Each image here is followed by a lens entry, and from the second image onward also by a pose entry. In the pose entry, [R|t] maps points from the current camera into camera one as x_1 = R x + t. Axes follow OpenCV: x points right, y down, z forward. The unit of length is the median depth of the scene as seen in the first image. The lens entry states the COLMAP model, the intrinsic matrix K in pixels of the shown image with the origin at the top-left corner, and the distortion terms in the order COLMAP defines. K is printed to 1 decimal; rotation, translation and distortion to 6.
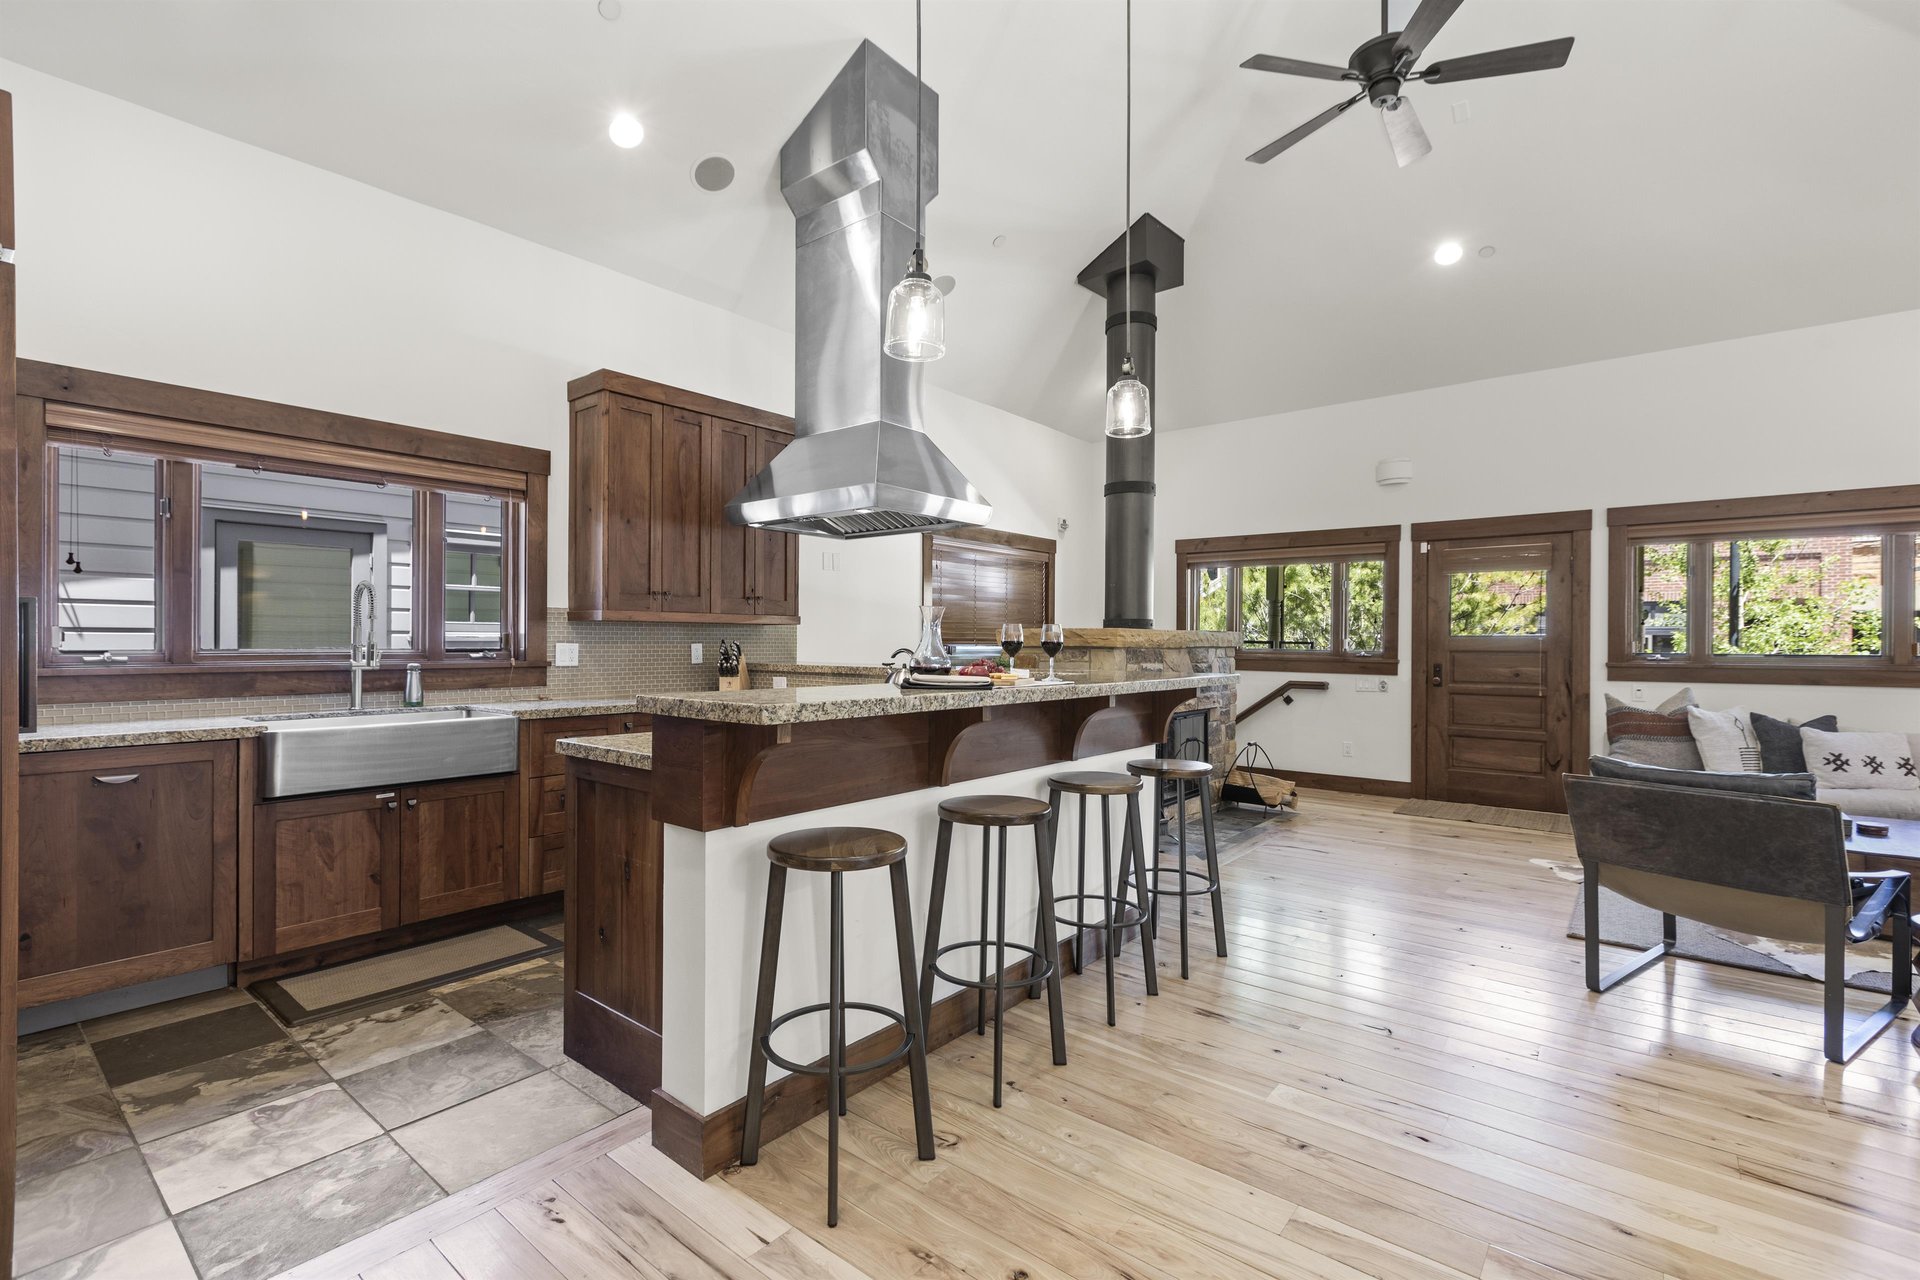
lens RADIAL K [[858.9, 0, 953.2], [0, 858.9, 643.8], [0, 0, 1]] dist [0.000406, 0.000139]
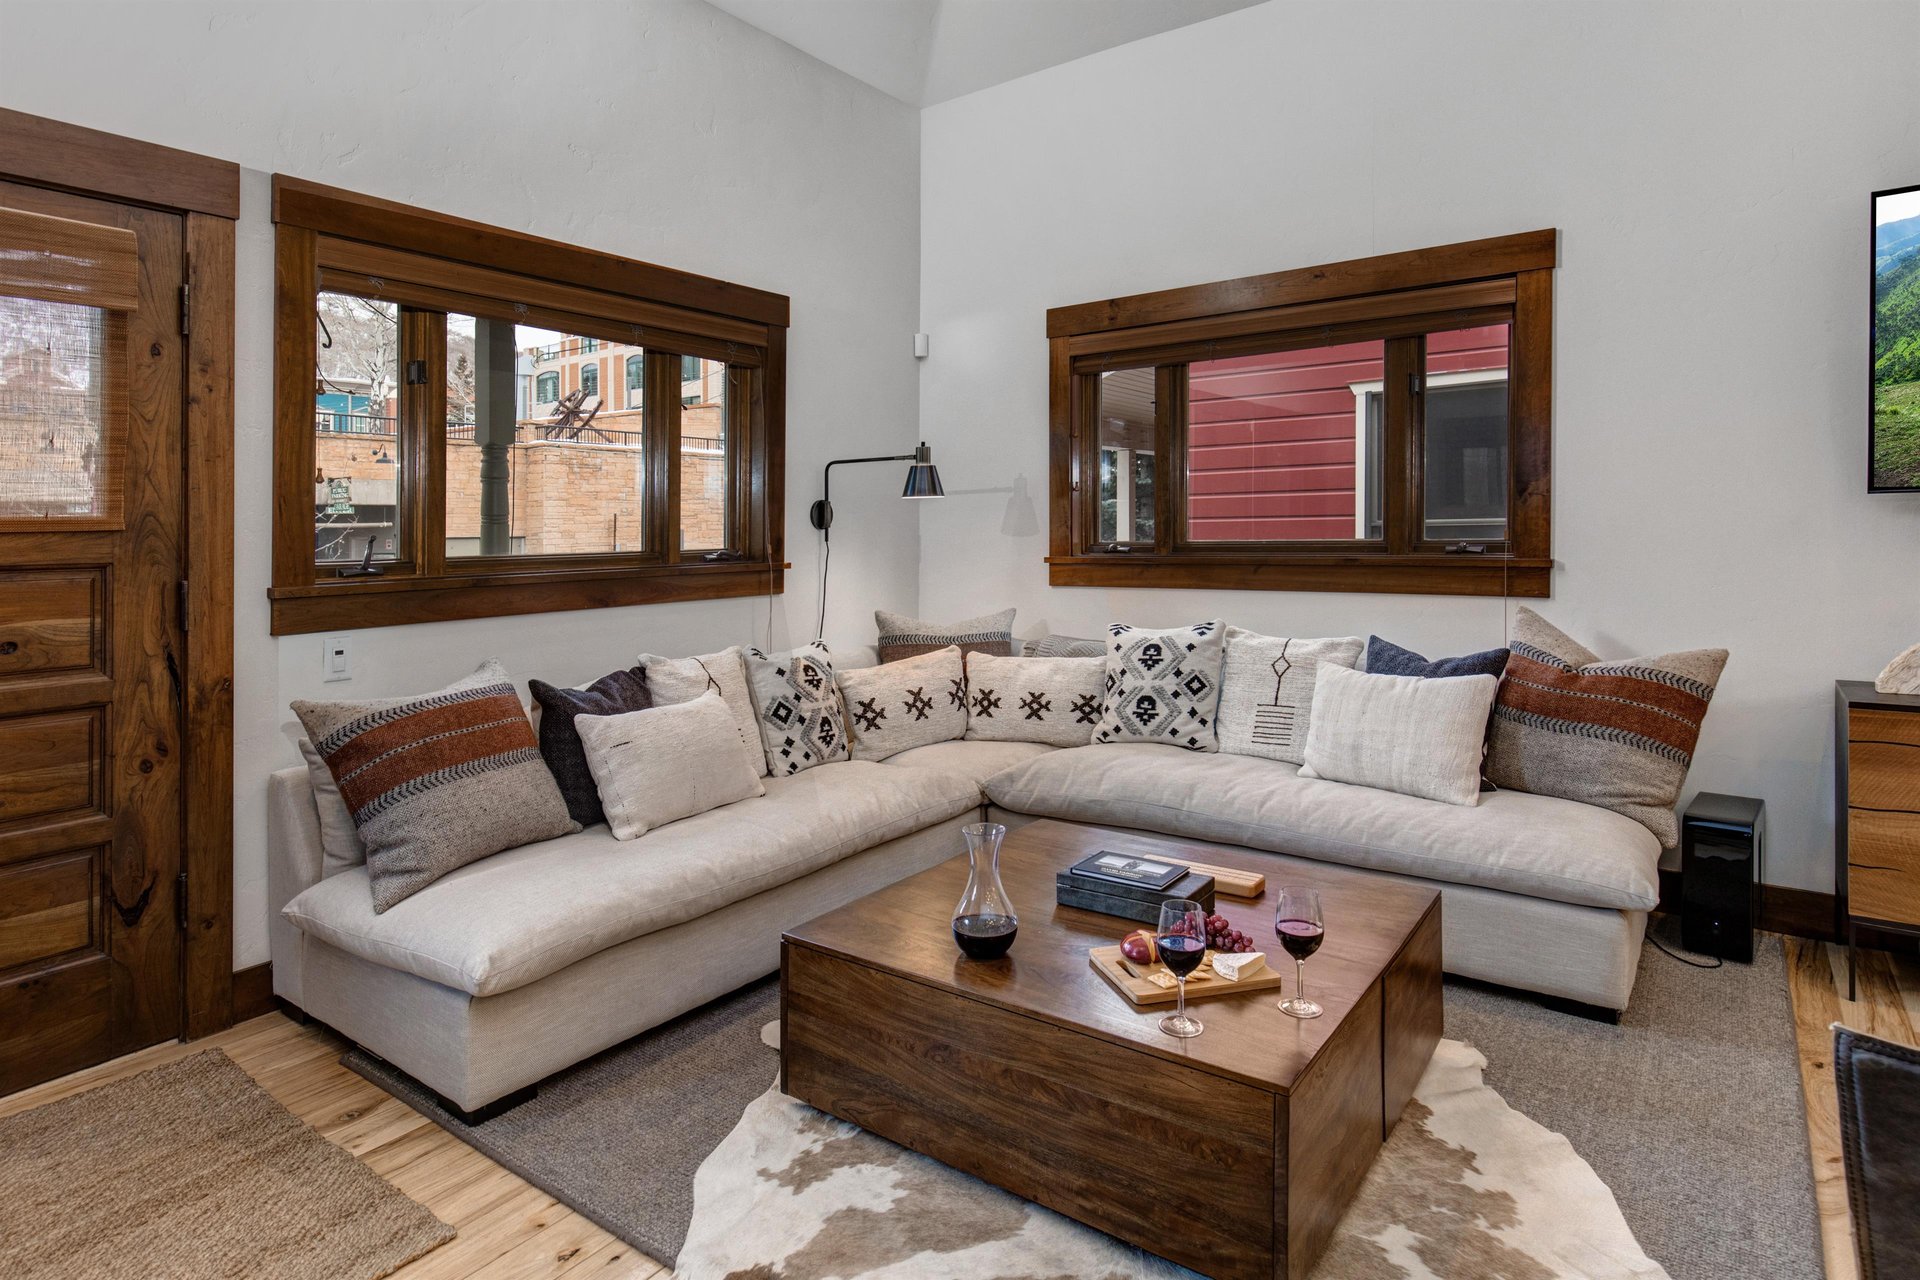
lens RADIAL K [[1057.9, 0, 949.3], [0, 1057.9, 531.2], [0, 0, 1]] dist [-0.001821, -0.000279]
pose [[-0.051700, -0.004080, 0.998654, 0.287114], [0.014306, 0.999886, 0.004825, -0.000955], [-0.998560, 0.014537, -0.051636, 0.727827]]
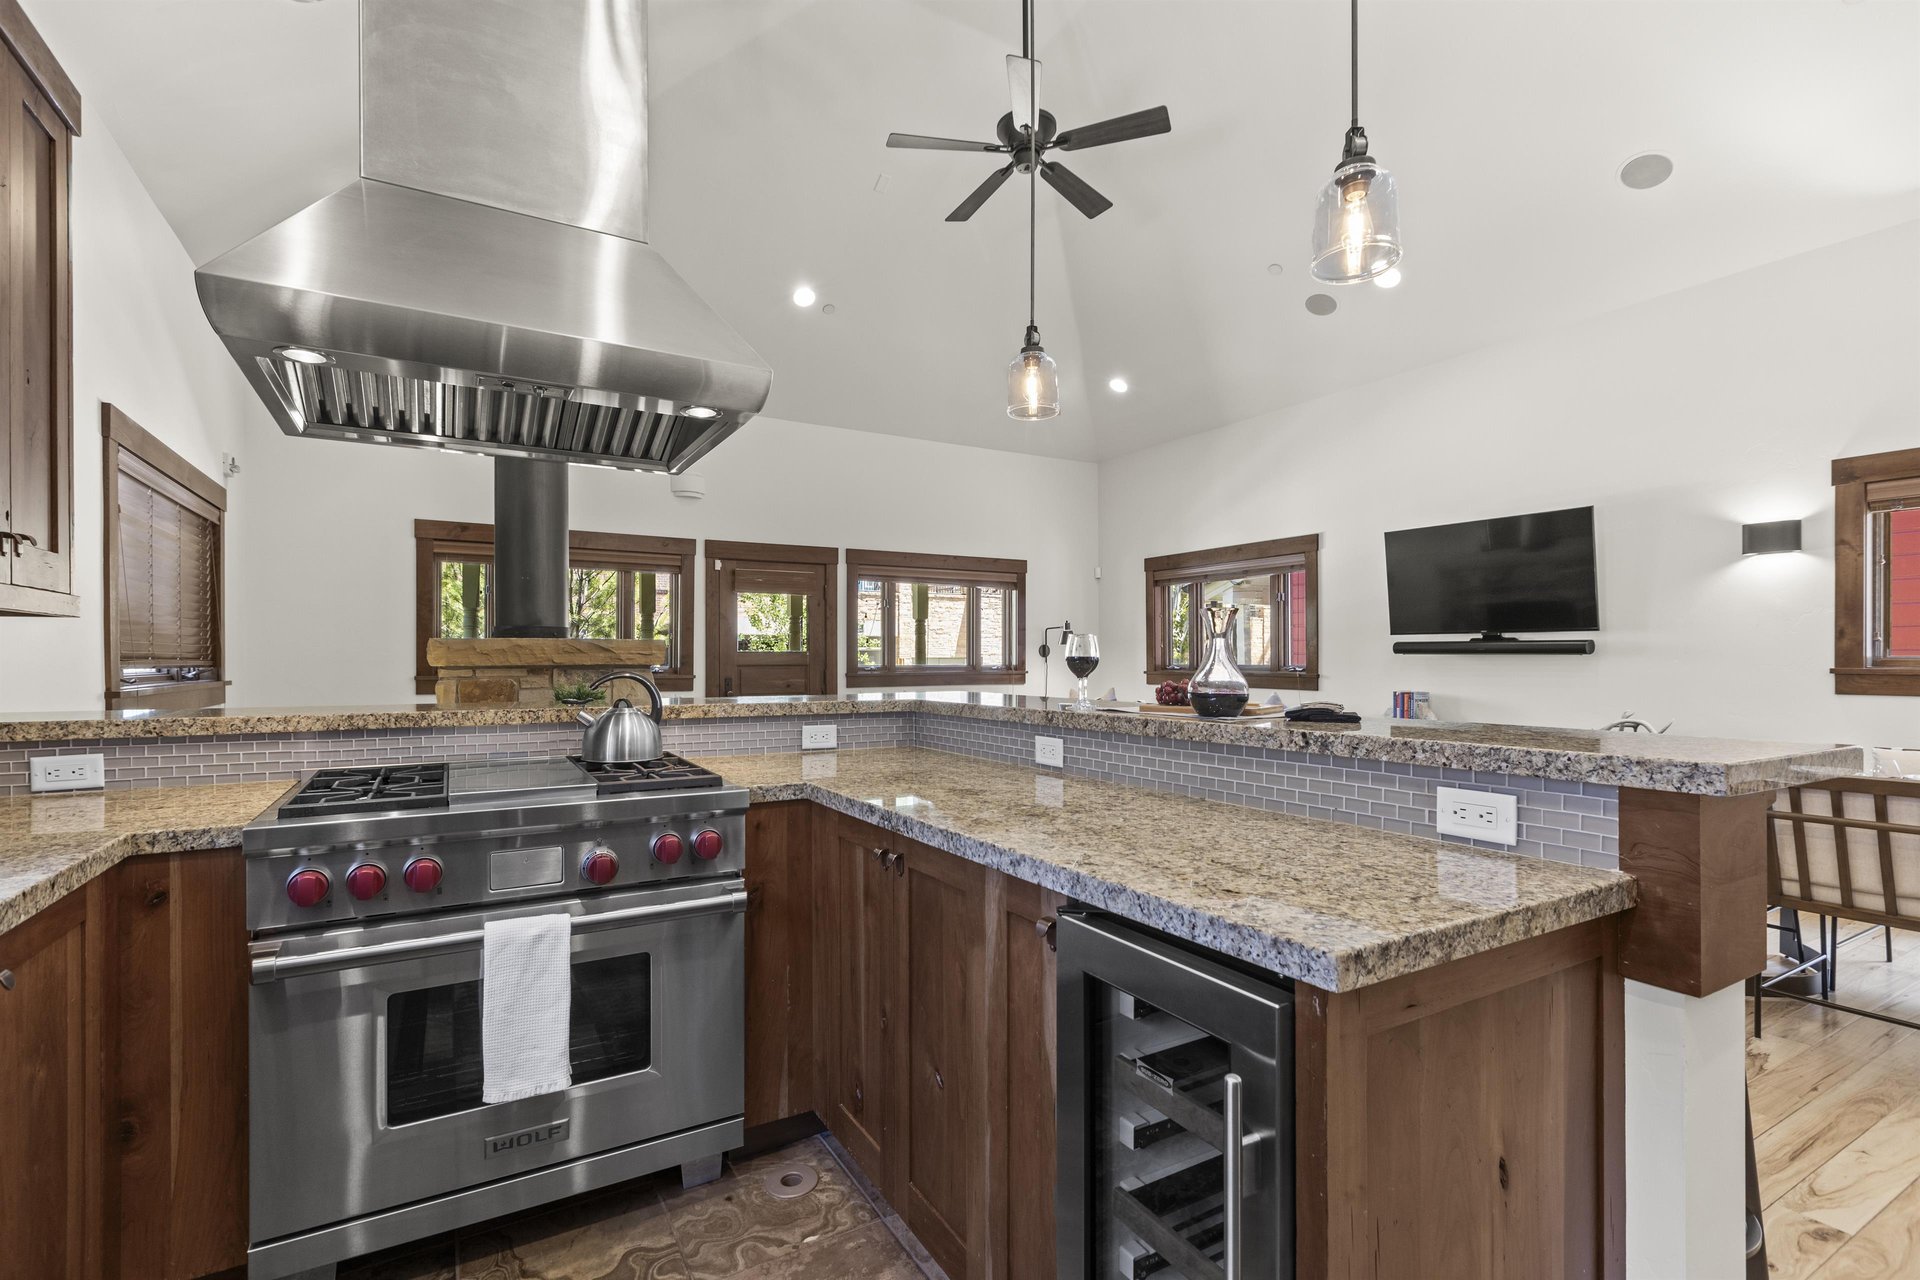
lens RADIAL K [[858.9, 0, 953.2], [0, 858.9, 643.8], [0, 0, 1]] dist [0.000406, 0.000139]
pose [[0.353764, 0.008347, 0.935298, -0.333327], [0.003447, 0.999942, -0.010227, -0.008125], [-0.935328, 0.006842, 0.353714, 0.417990]]
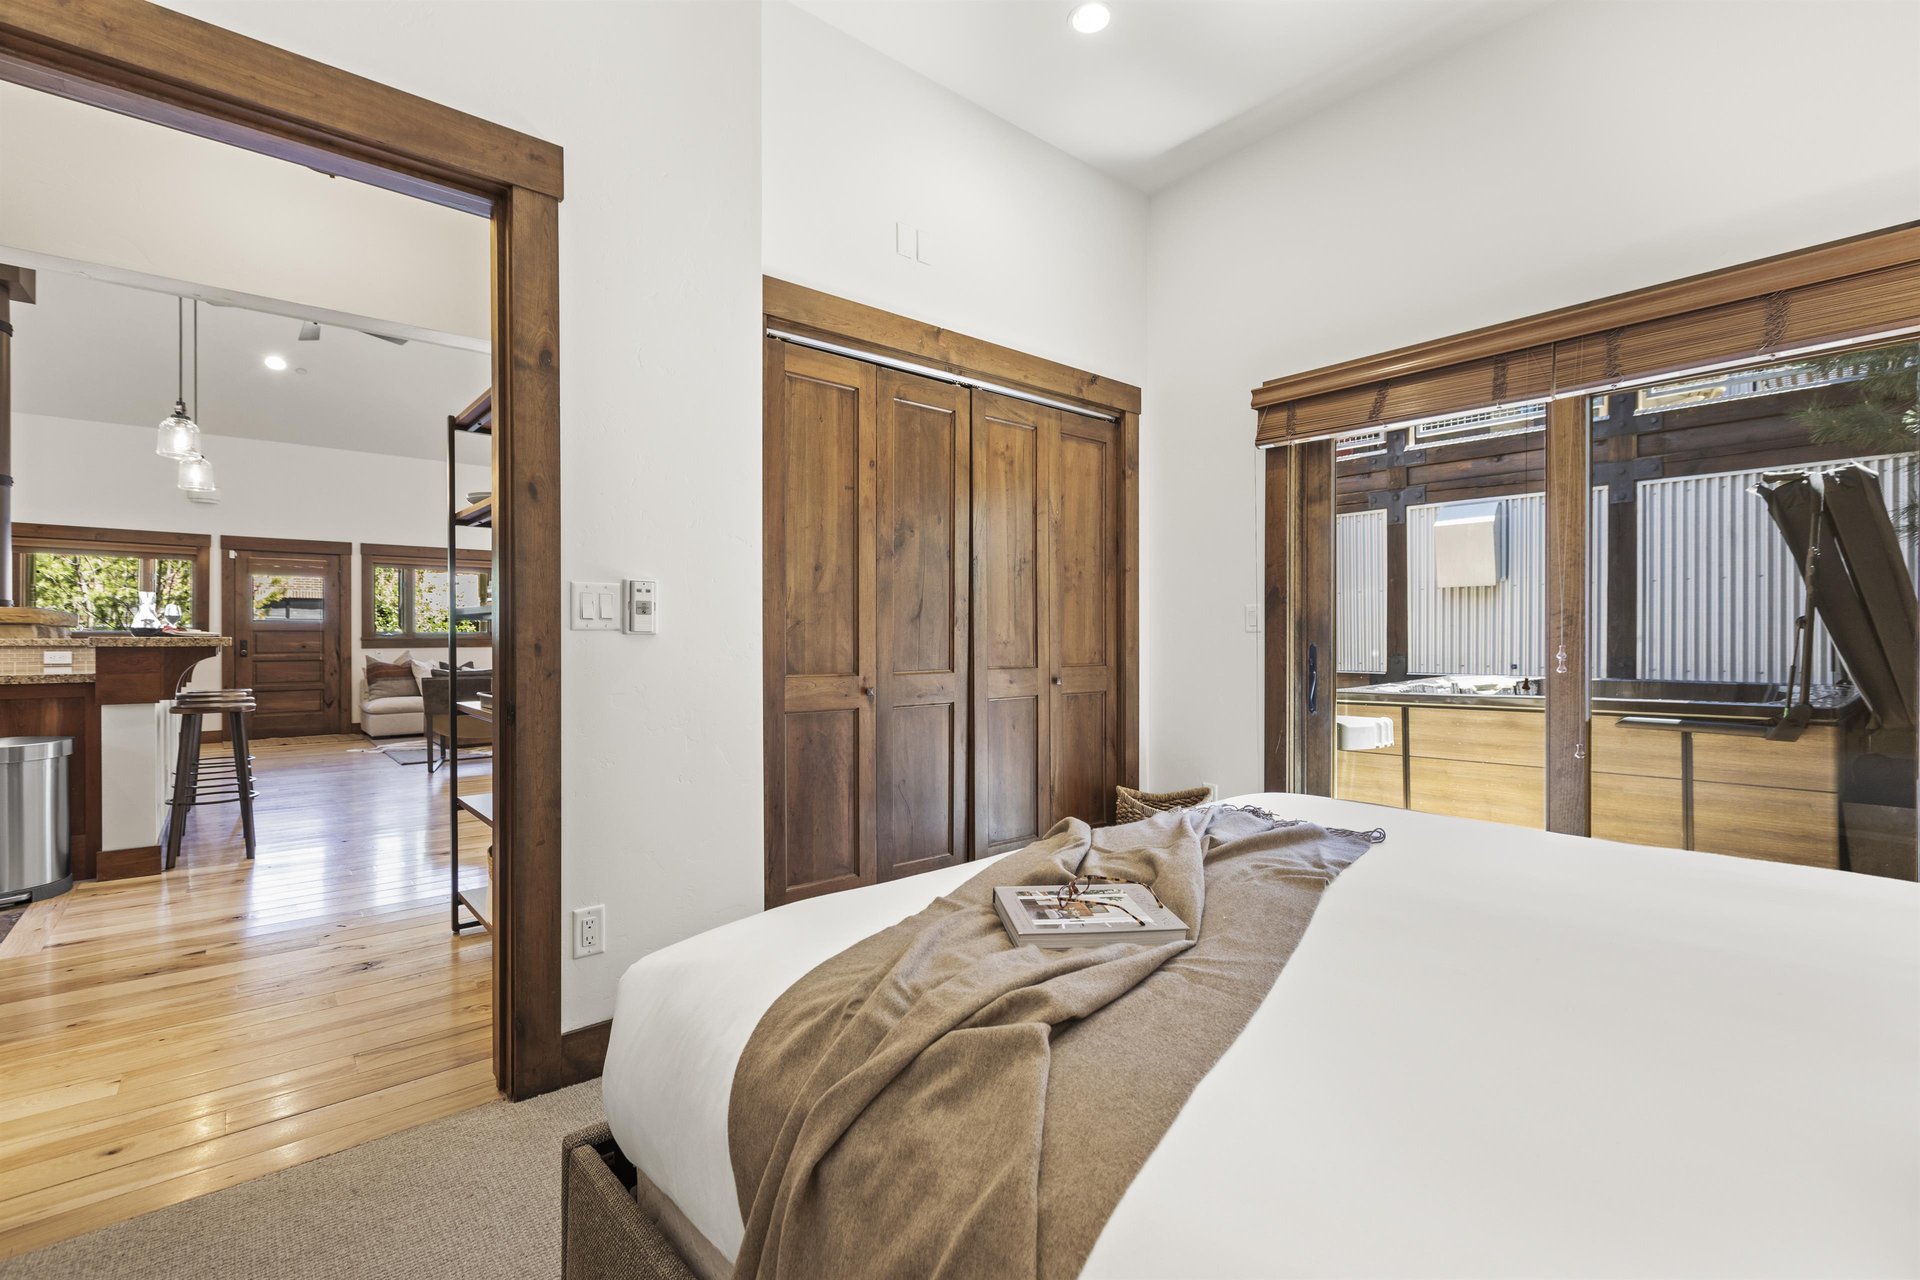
lens RADIAL K [[858.9, 0, 953.2], [0, 858.9, 643.8], [0, 0, 1]] dist [0.000406, 0.000139]
pose [[0.178957, -0.011308, 0.983792, -0.640826], [0.005504, 0.999930, 0.010492, 0.023104], [-0.983841, 0.003537, 0.179007, -0.396357]]
